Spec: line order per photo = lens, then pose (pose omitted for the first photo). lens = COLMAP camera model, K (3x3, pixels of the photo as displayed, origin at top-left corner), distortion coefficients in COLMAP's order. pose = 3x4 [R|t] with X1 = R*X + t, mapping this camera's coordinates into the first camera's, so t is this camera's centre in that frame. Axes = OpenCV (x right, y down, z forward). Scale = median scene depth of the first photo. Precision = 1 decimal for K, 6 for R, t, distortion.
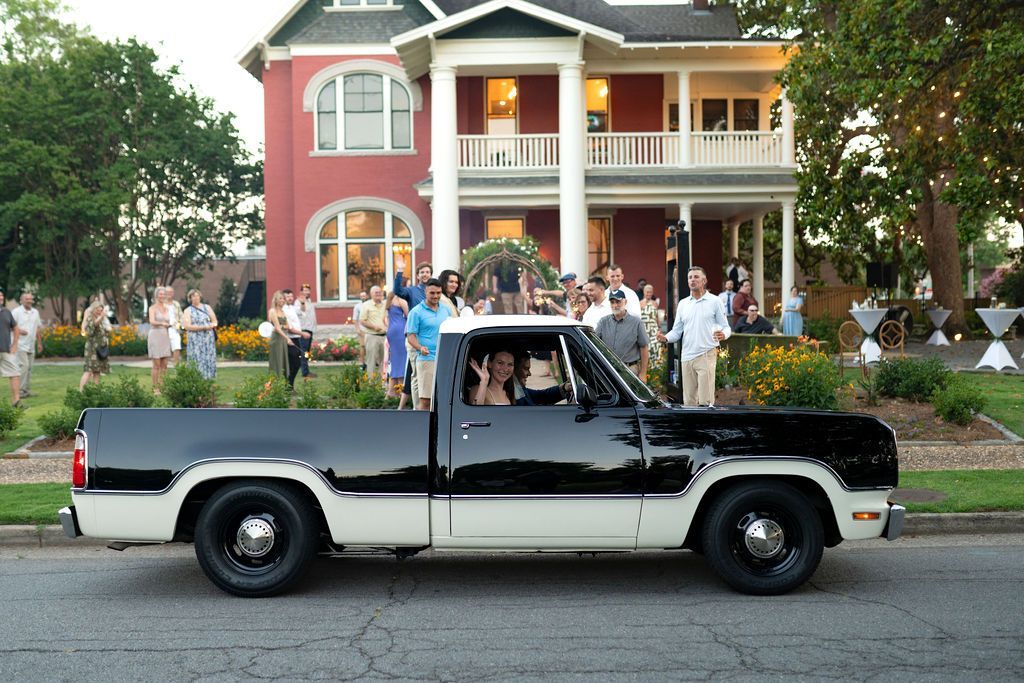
lens RADIAL K [[1101.6, 0, 512.0], [0, 1101.6, 341.5], [0, 0, 1]] dist [-0.267837, 0.003484]
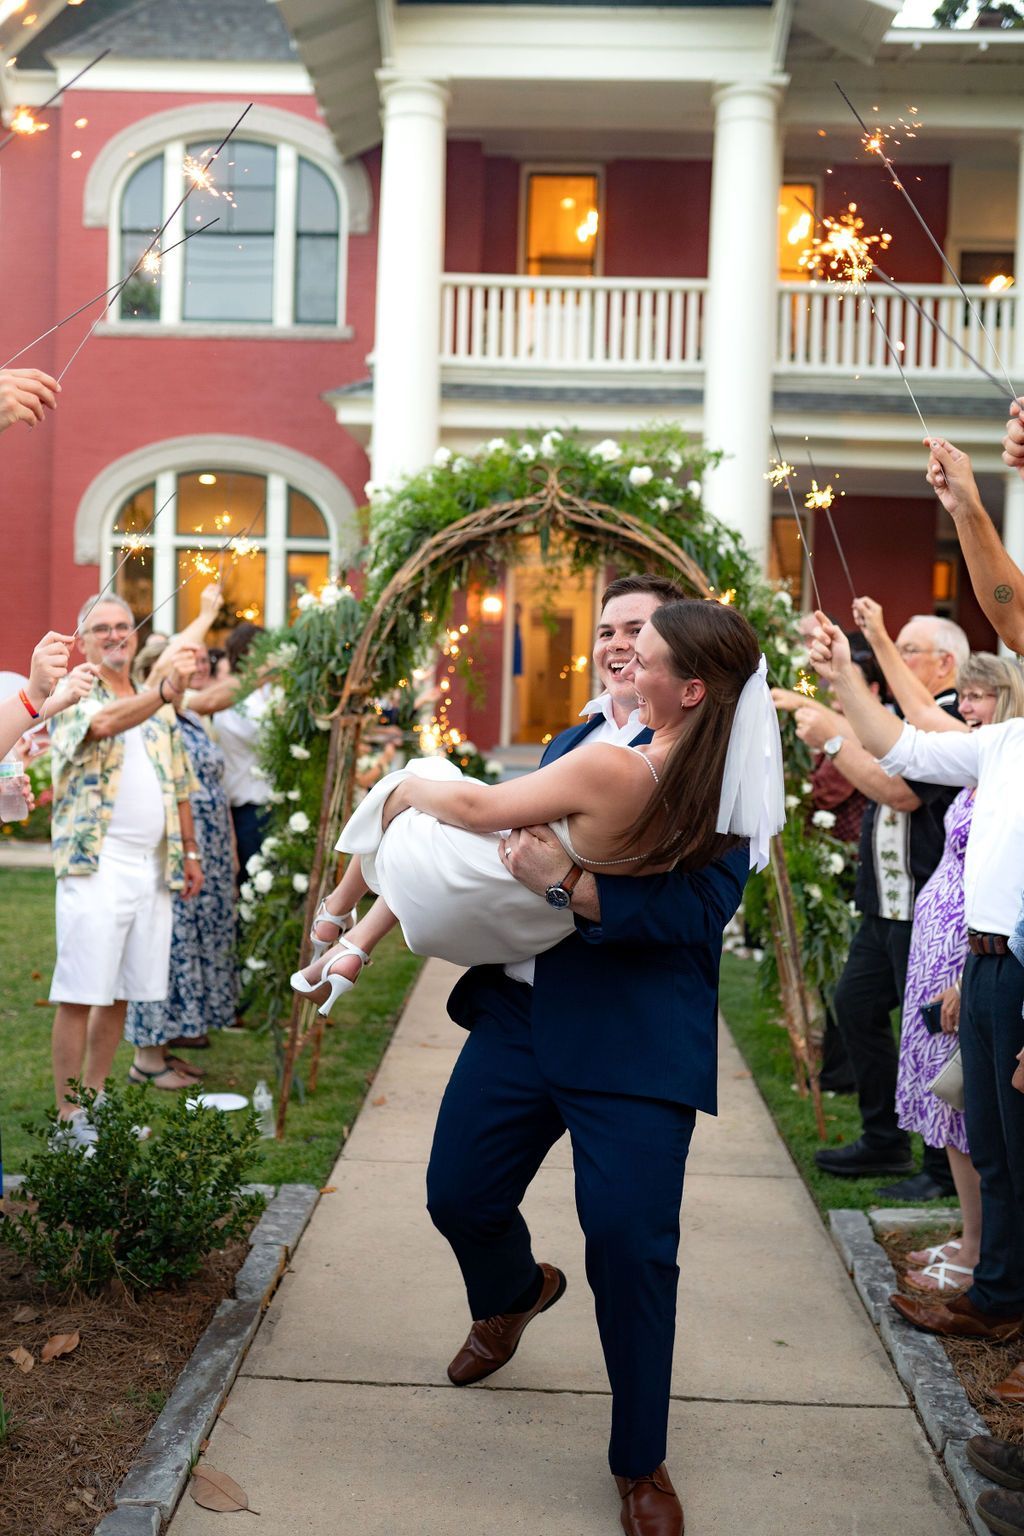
lens RADIAL K [[1529.8, 0, 512.0], [0, 1529.8, 768.0], [0, 0, 1]] dist [-0.010991, 0.011007]
pose [[0.998592, 0.043598, -0.030206, -0.001923], [-0.043281, 0.999002, 0.011067, -0.018541], [0.030658, -0.009744, 0.999482, 0.422412]]
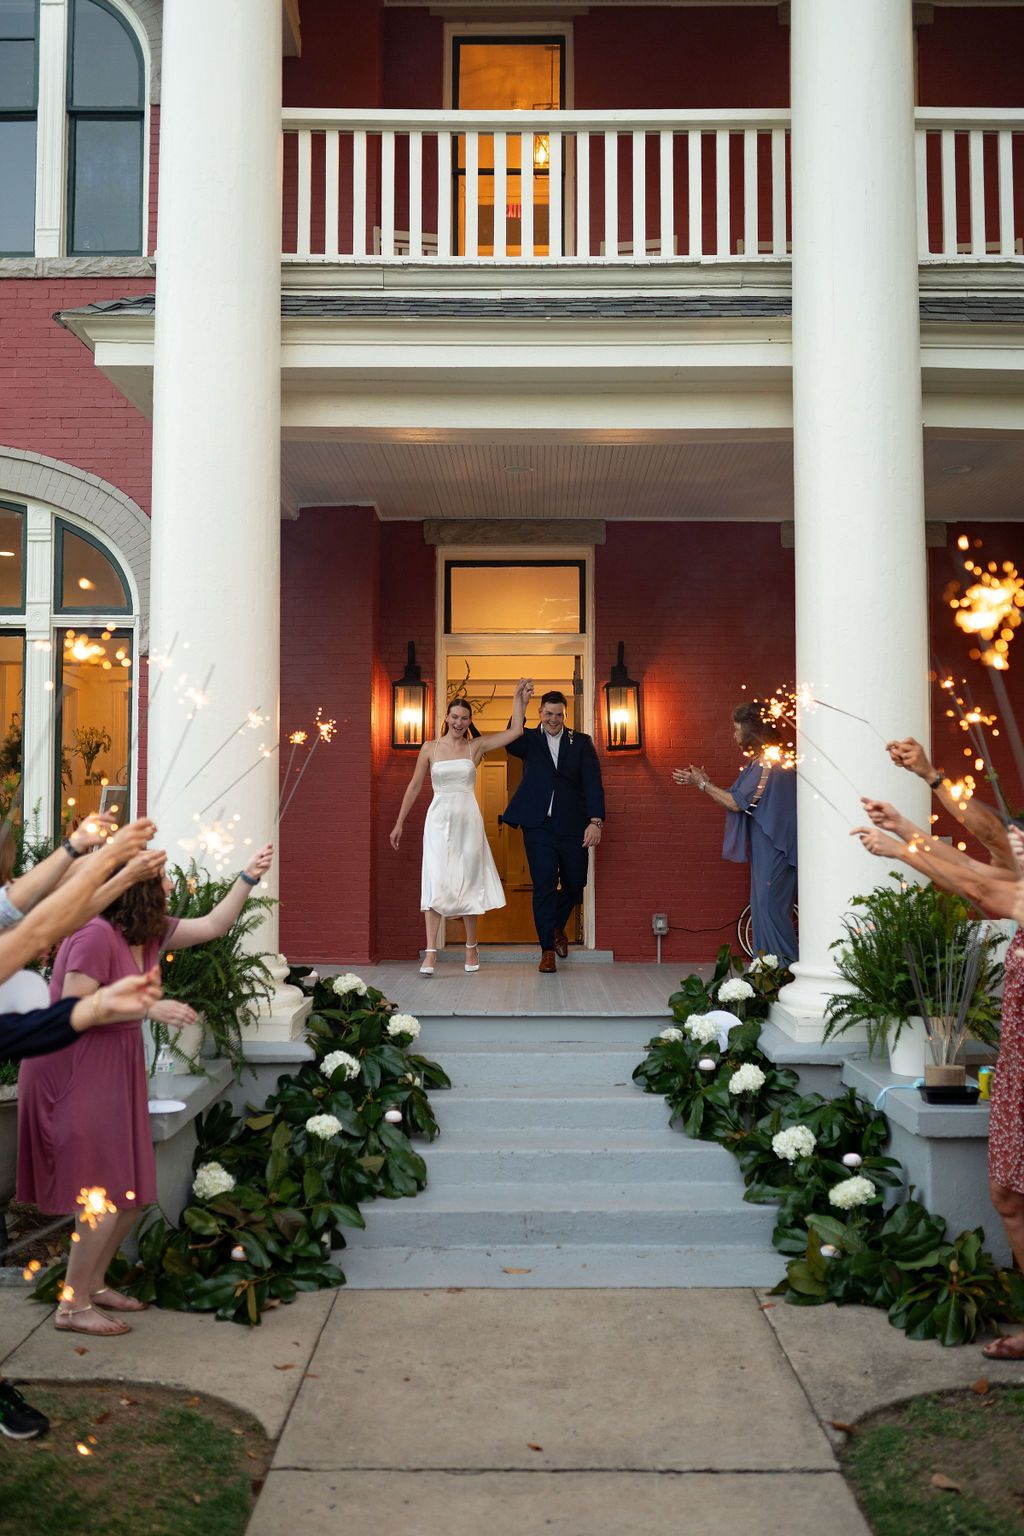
lens RADIAL K [[1529.8, 0, 512.0], [0, 1529.8, 768.0], [0, 0, 1]] dist [-0.010991, 0.011007]
pose [[0.999916, 0.010792, -0.007124, -0.004362], [-0.011229, 0.997861, -0.064403, -0.039062], [0.006414, 0.064478, 0.997899, 0.664633]]
